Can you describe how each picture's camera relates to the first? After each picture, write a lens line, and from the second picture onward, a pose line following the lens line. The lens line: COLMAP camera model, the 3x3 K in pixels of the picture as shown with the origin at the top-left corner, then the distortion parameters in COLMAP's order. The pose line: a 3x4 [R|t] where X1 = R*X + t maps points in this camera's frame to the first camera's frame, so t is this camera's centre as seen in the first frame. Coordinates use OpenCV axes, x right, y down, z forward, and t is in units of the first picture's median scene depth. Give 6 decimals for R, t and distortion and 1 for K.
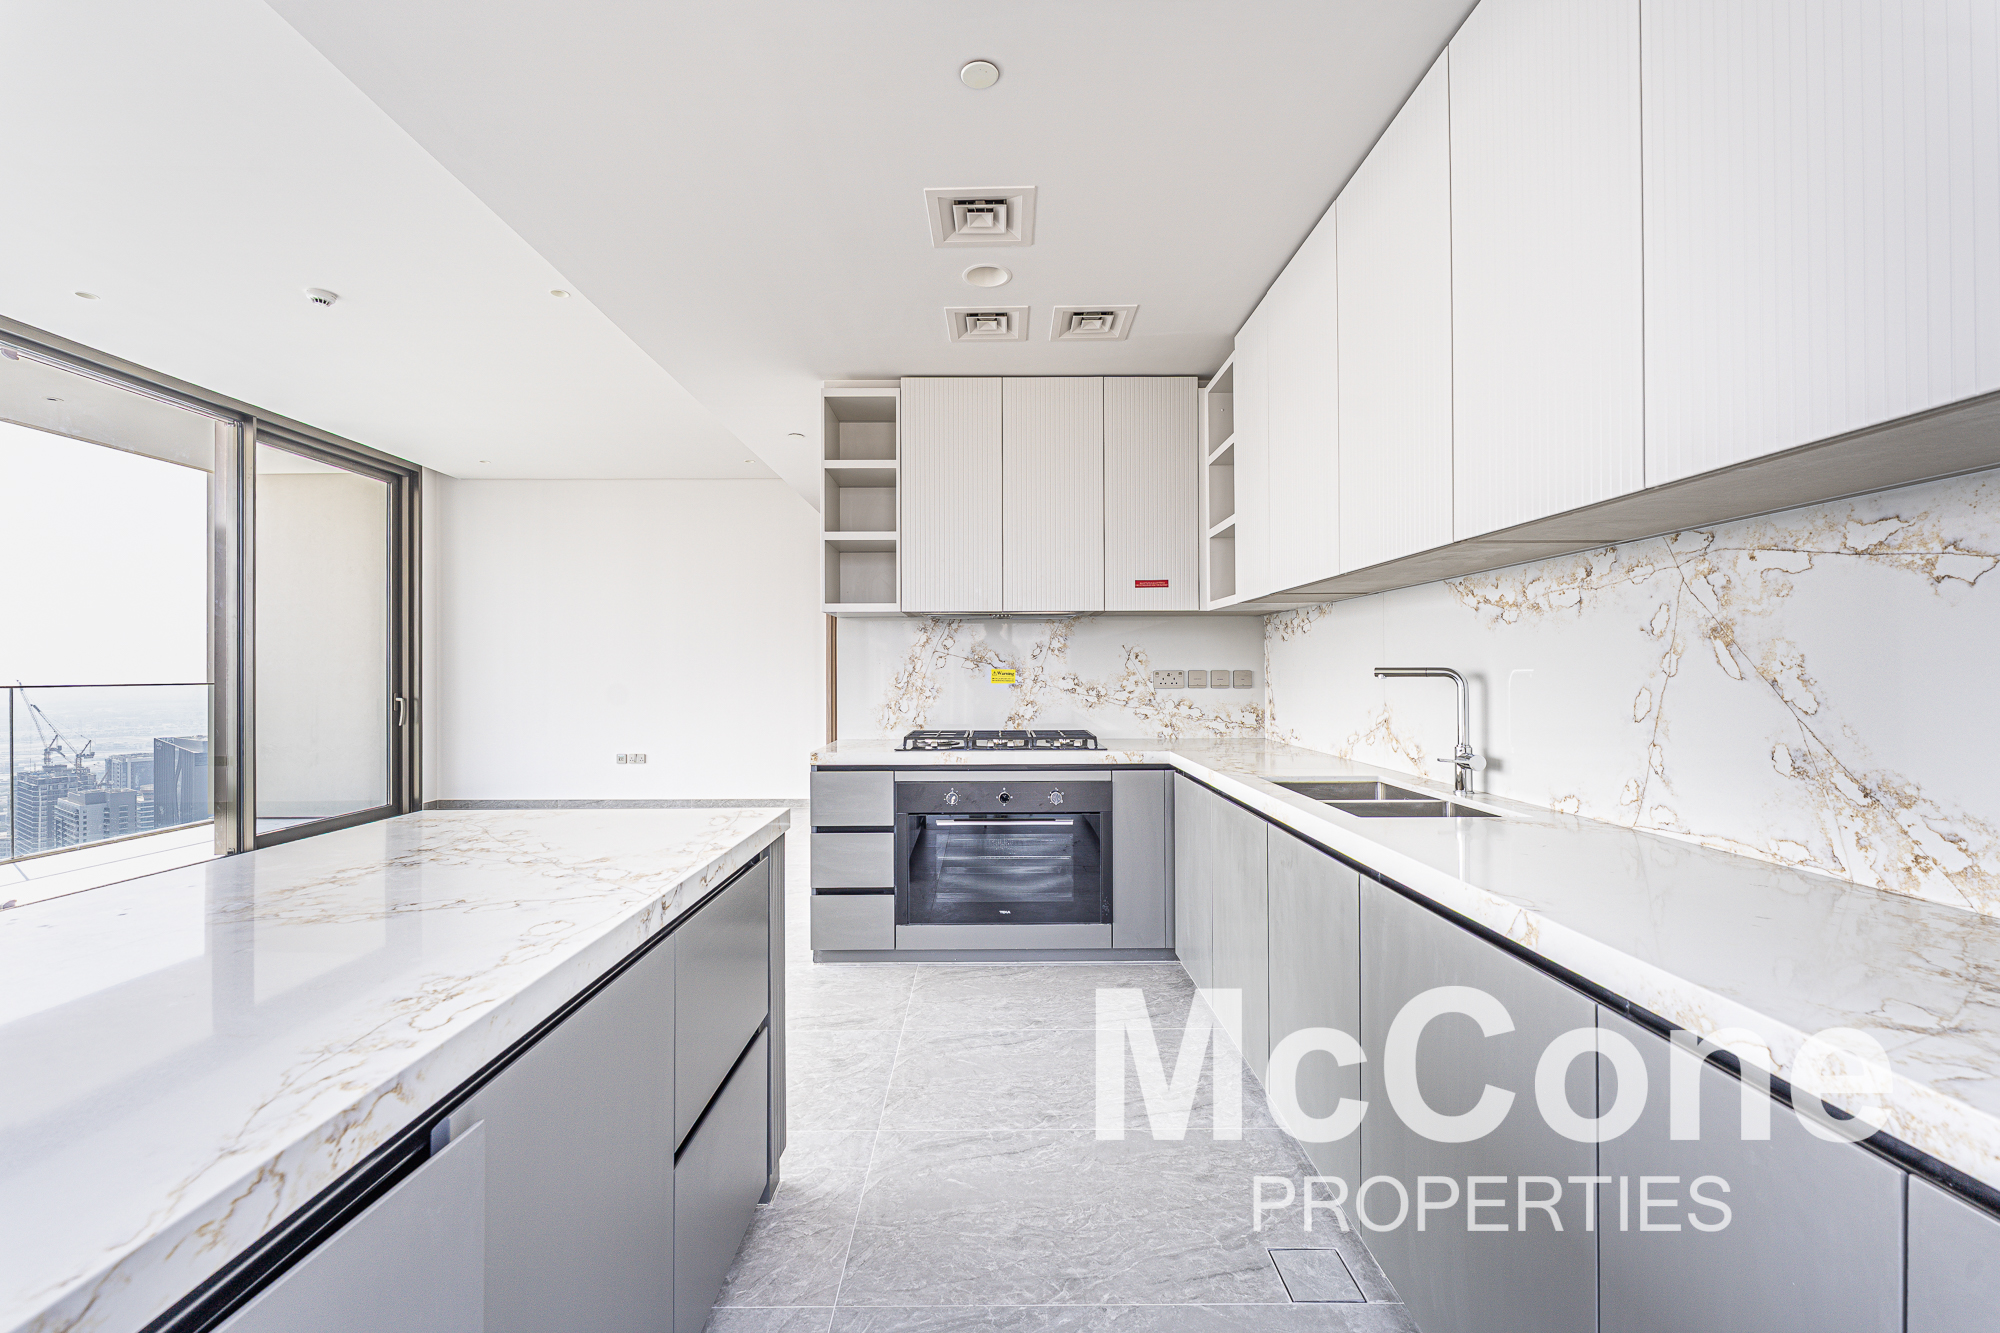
lens RADIAL K [[818.1, 0, 993.7], [0, 818.1, 665.8], [0, 0, 1]] dist [-0.004658, -0.001794]
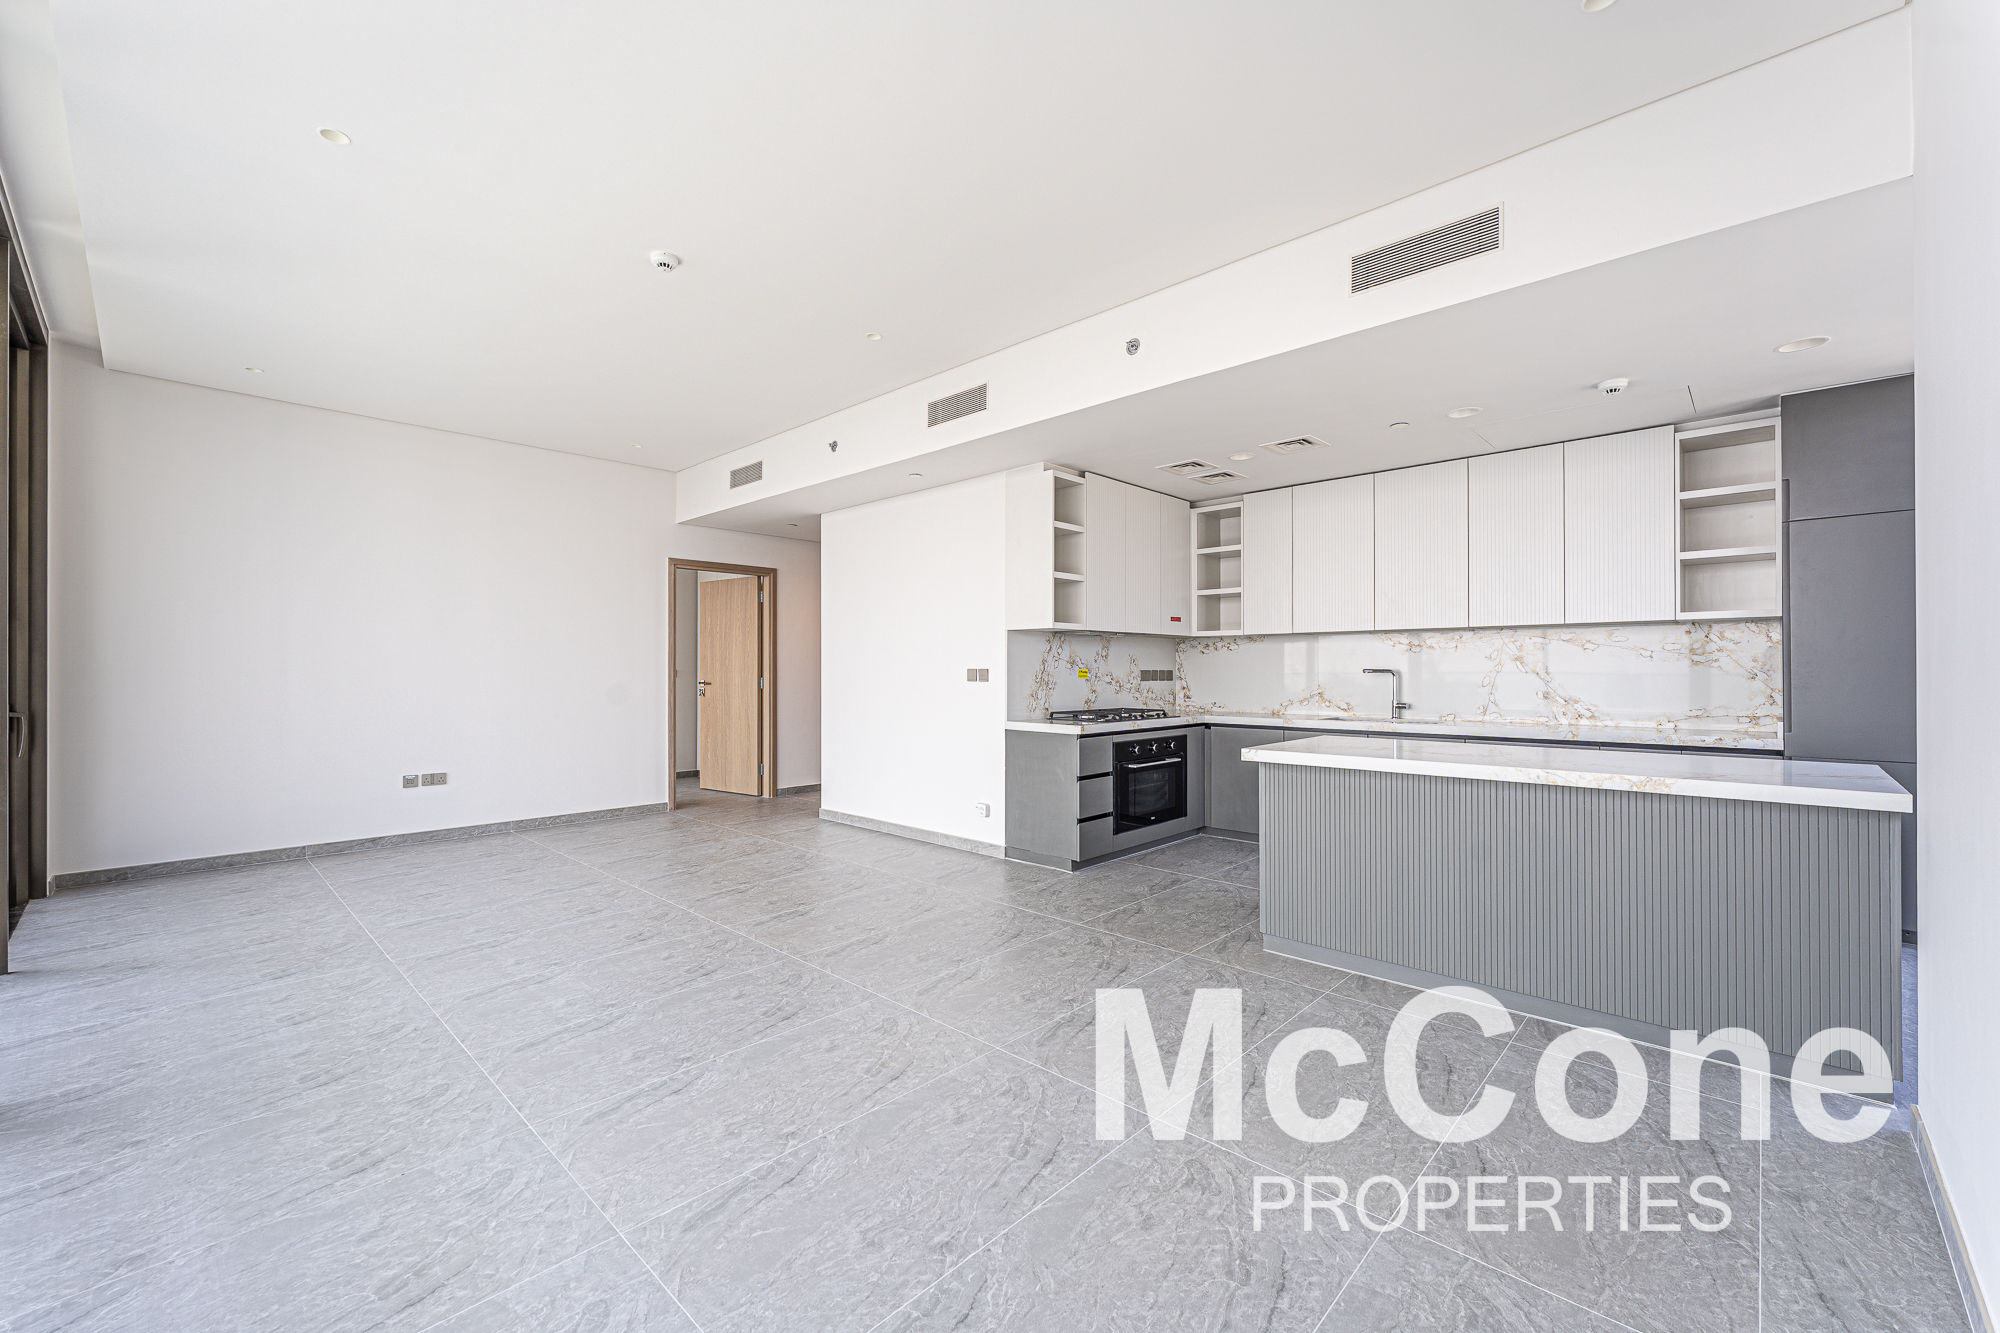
lens RADIAL K [[818.1, 0, 991.8], [0, 818.1, 669.5], [0, 0, 1]] dist [-0.004658, -0.001794]
pose [[0.683466, 0.003671, 0.729973, -1.310994], [-0.005733, 0.999984, 0.000339, 0.005711], [-0.729959, -0.004417, 0.683476, 0.110976]]
